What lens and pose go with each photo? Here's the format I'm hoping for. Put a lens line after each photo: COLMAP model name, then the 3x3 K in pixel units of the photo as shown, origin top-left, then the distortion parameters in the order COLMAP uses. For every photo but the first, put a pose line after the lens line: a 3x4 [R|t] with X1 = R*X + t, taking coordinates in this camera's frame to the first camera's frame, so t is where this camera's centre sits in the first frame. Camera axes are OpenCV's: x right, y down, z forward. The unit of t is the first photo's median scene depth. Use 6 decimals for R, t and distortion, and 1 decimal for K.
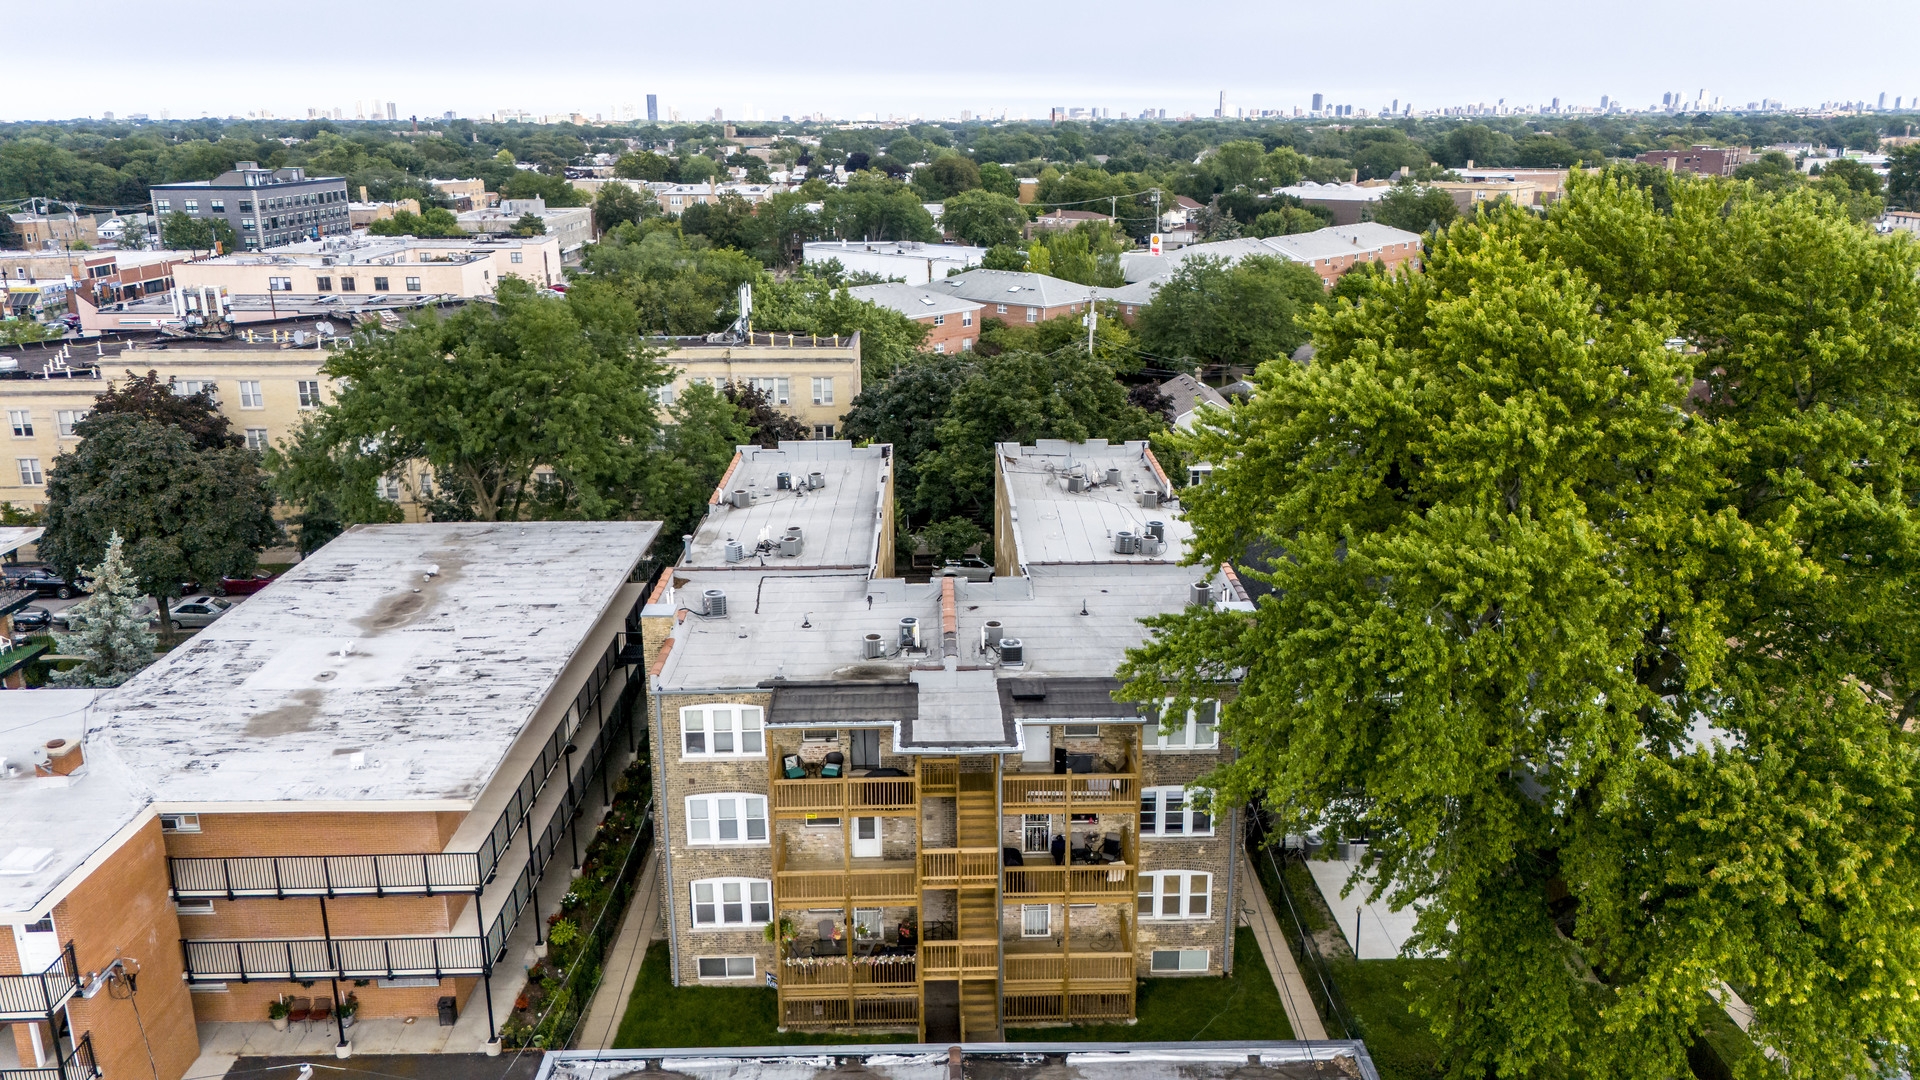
lens RADIAL K [[1405.1, 0, 957.0], [0, 1405.1, 535.3], [0, 0, 1]] dist [0.114952, -0.191239]
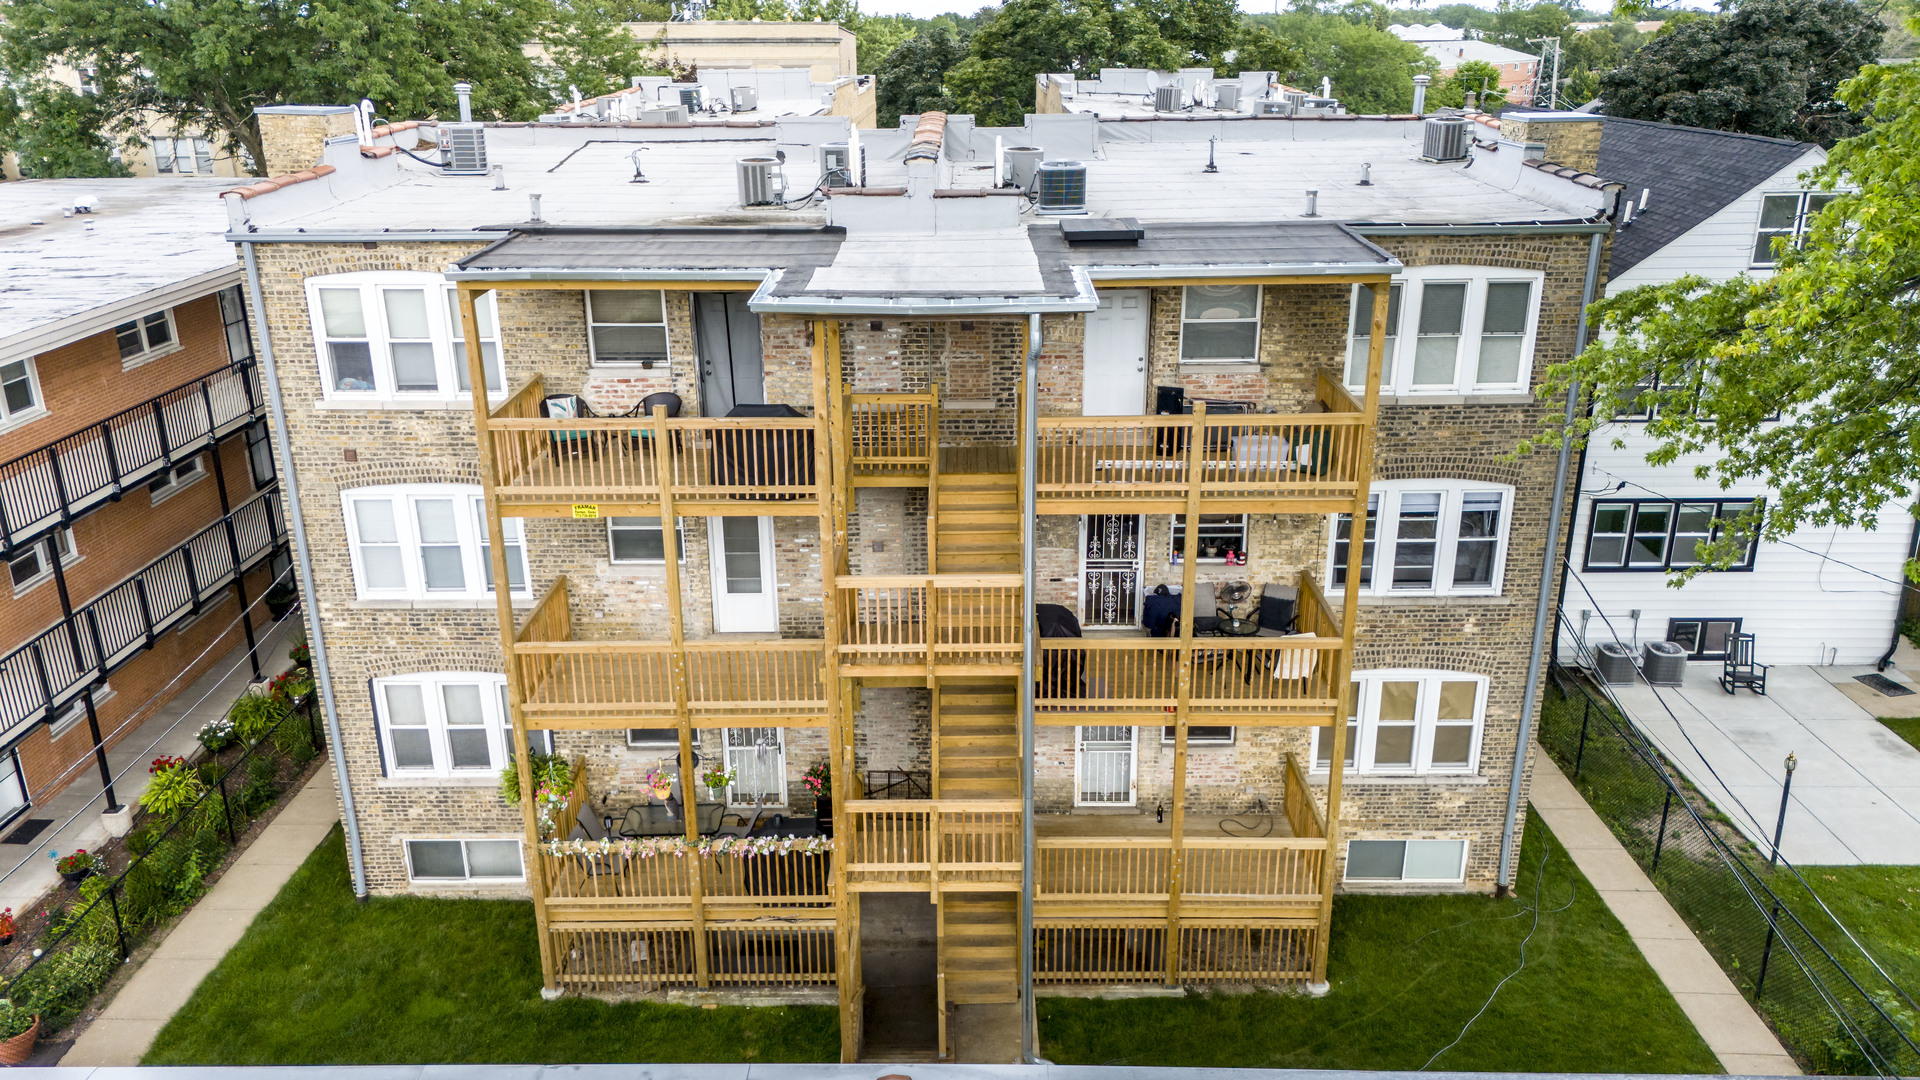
lens RADIAL K [[1405.1, 0, 957.0], [0, 1405.1, 535.3], [0, 0, 1]] dist [0.114952, -0.191239]
pose [[0.999528, 0.008615, -0.029500, 0.019605], [-0.006899, 0.998305, 0.057796, 0.169438], [0.029948, -0.057565, 0.997892, 0.542593]]
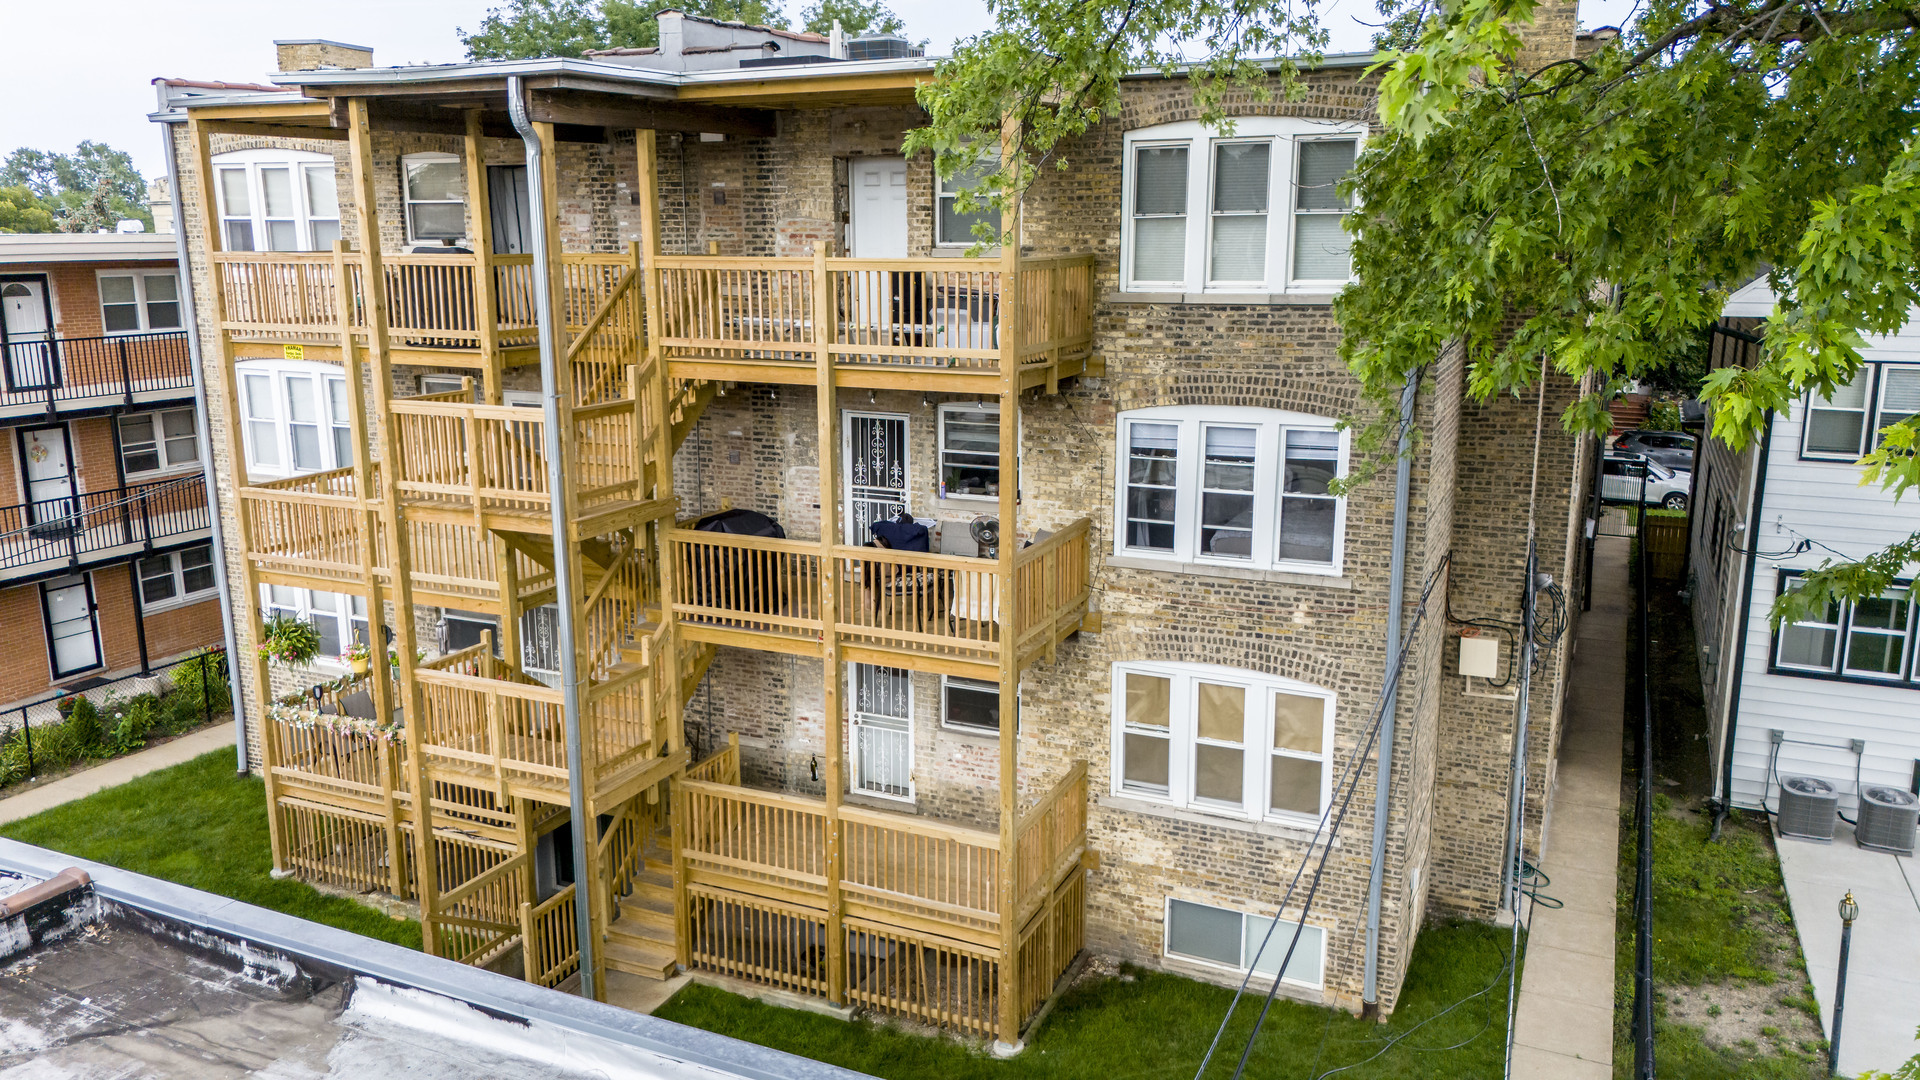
lens RADIAL K [[1405.1, 0, 957.0], [0, 1405.1, 535.3], [0, 0, 1]] dist [0.114952, -0.191239]
pose [[0.897252, 0.093248, -0.431560, 0.246681], [-0.125016, 0.991099, -0.045769, 0.232009], [0.423451, 0.095018, 0.900922, 0.661729]]
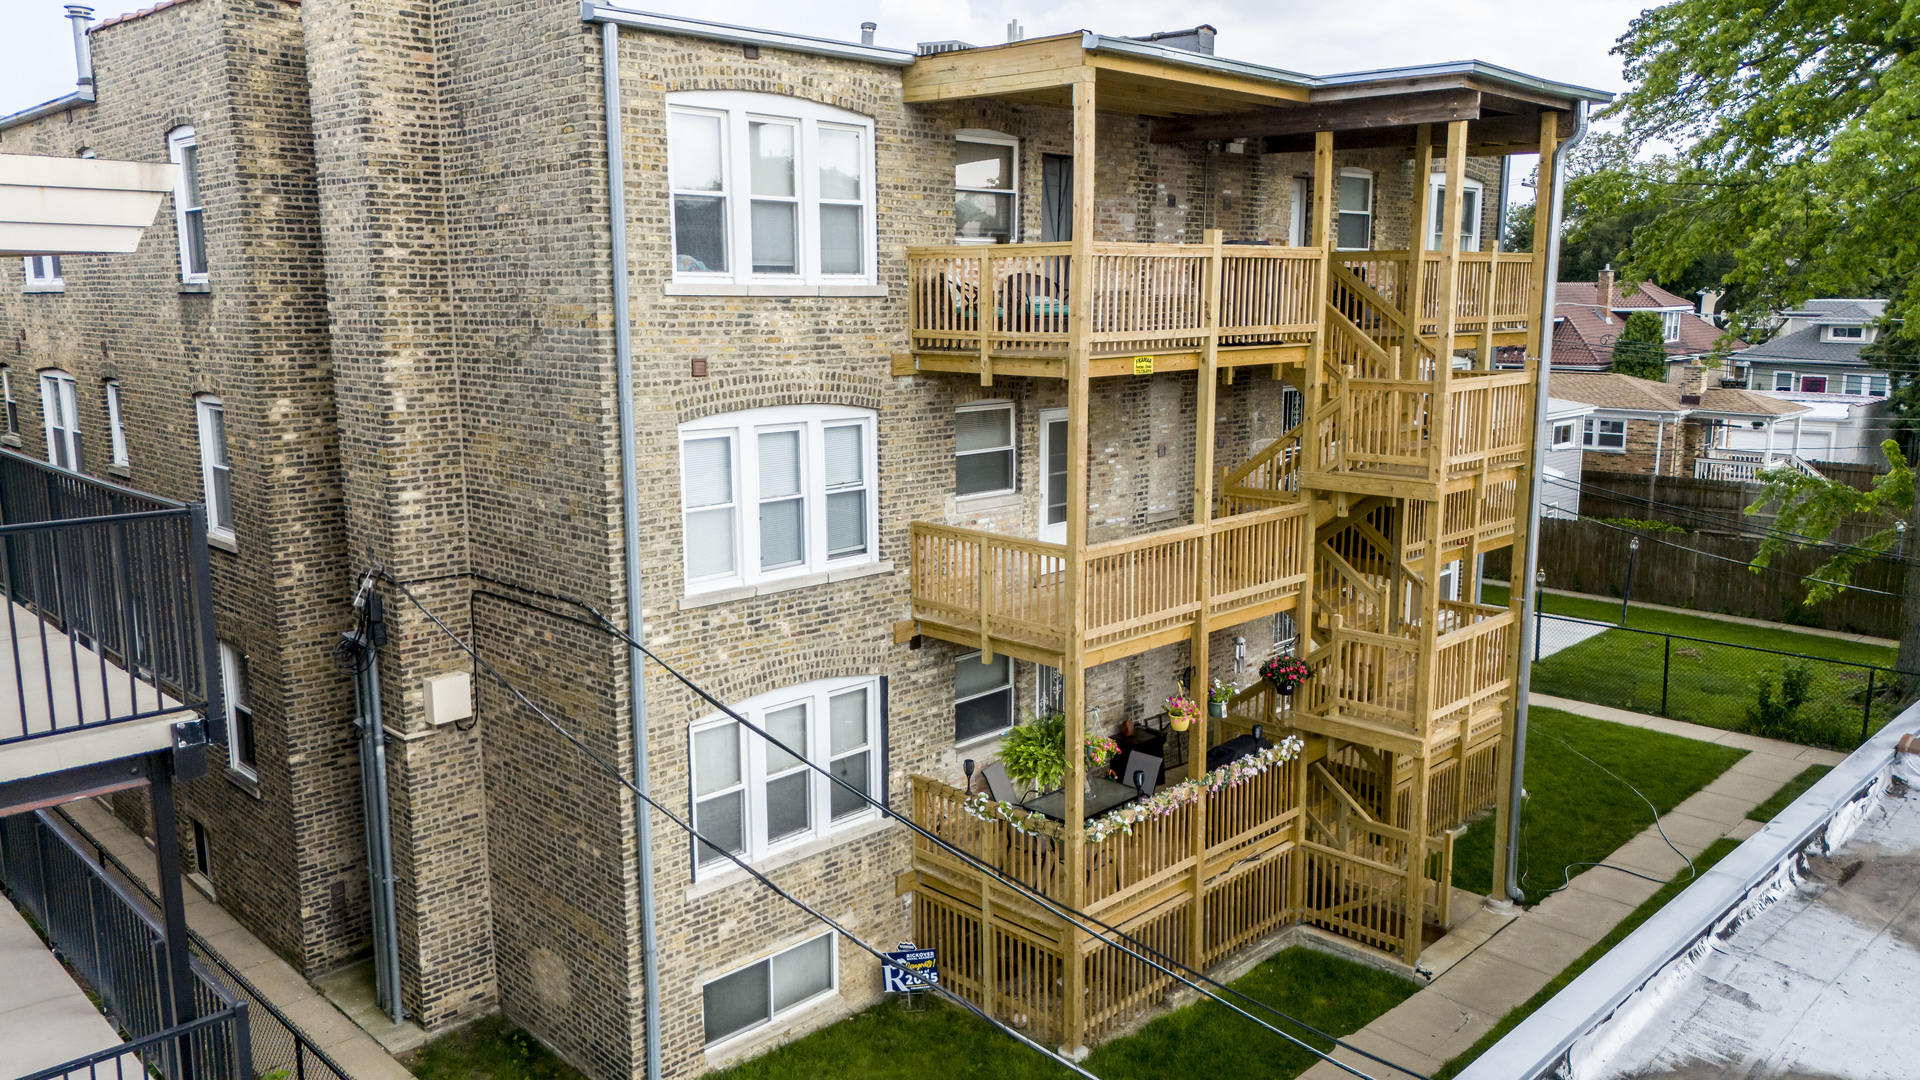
lens RADIAL K [[1405.1, 0, 957.0], [0, 1405.1, 535.3], [0, 0, 1]] dist [0.114952, -0.191239]
pose [[0.720020, -0.114753, 0.684399, -0.355947], [0.194257, 0.980134, -0.040028, 0.229534], [-0.666209, 0.161770, 0.728008, 0.735919]]
